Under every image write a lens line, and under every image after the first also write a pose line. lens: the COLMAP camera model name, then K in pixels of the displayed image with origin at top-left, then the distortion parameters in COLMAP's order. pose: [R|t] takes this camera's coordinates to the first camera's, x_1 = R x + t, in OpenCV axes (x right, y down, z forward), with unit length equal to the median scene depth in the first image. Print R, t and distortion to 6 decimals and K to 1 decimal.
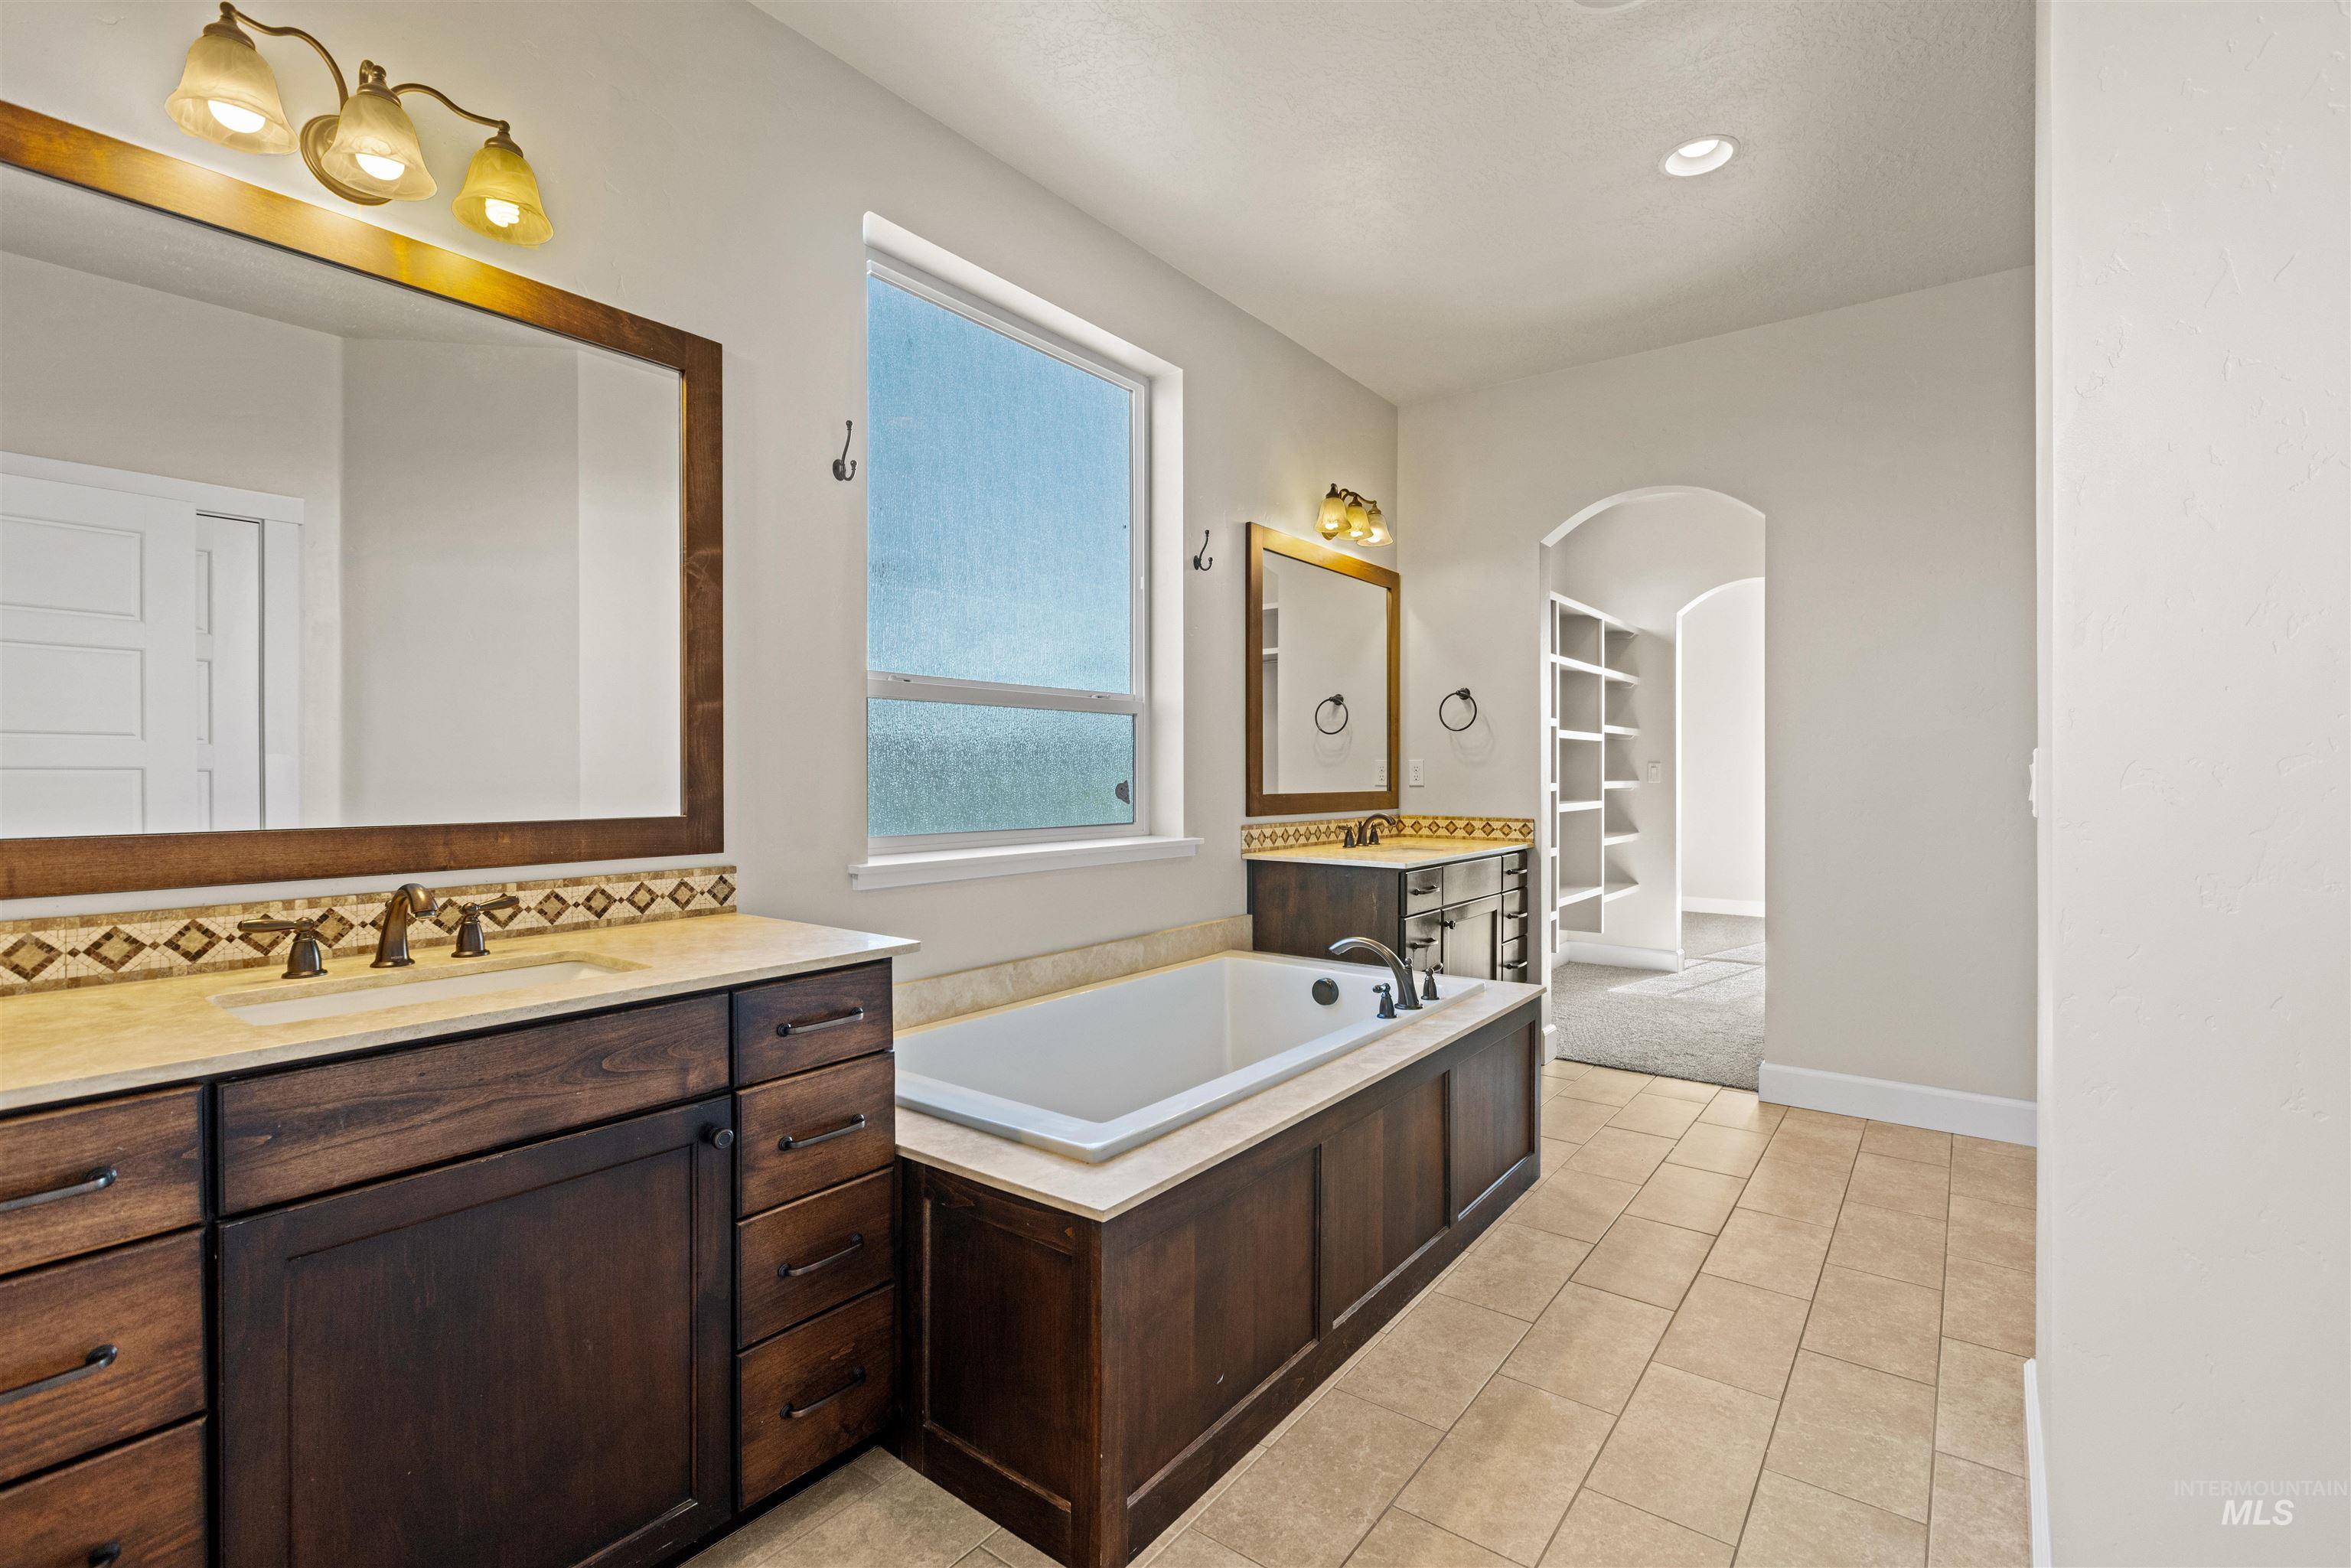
lens RADIAL K [[1077.7, 0, 1171.9], [0, 1077.7, 777.7], [0, 0, 1]] dist [-0.000236, -0.000307]
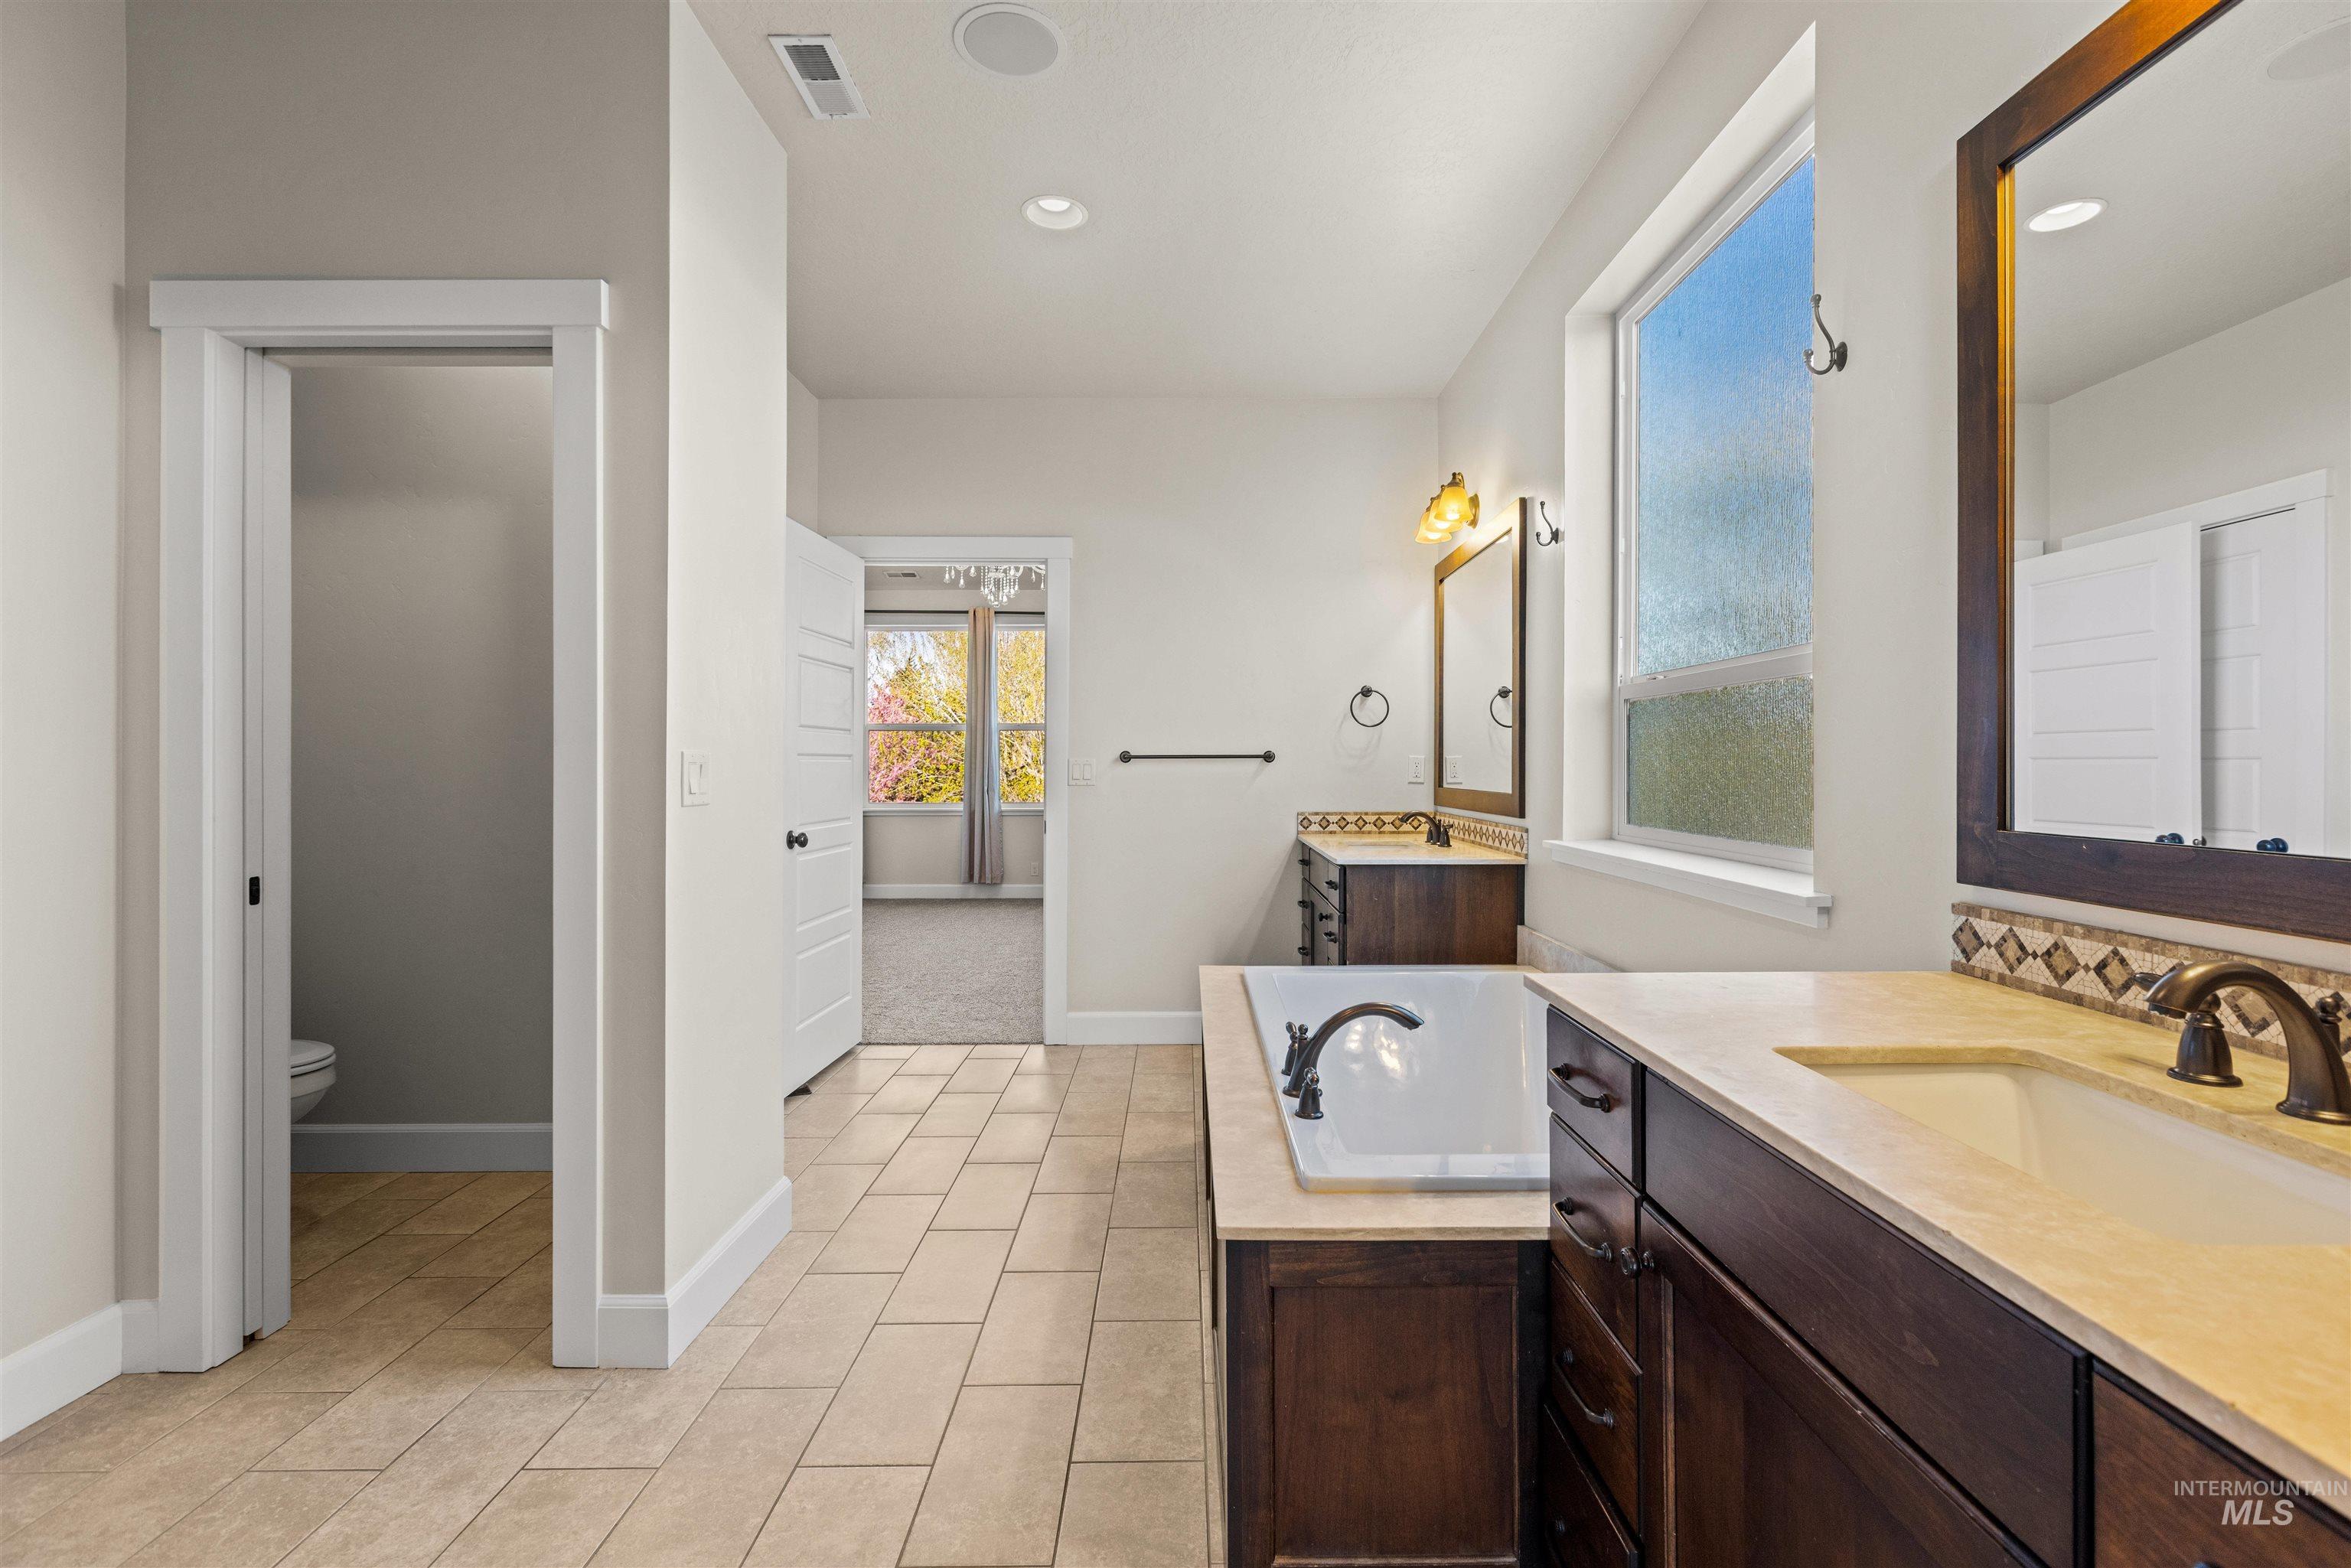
lens RADIAL K [[1077.7, 0, 1182.1], [0, 1077.7, 768.9], [0, 0, 1]] dist [-0.000236, -0.000307]
pose [[-0.801080, 0.002778, -0.598551, 0.538266], [-0.001945, 0.999972, 0.007243, -0.007946], [0.598555, 0.006966, -0.801052, 1.146835]]
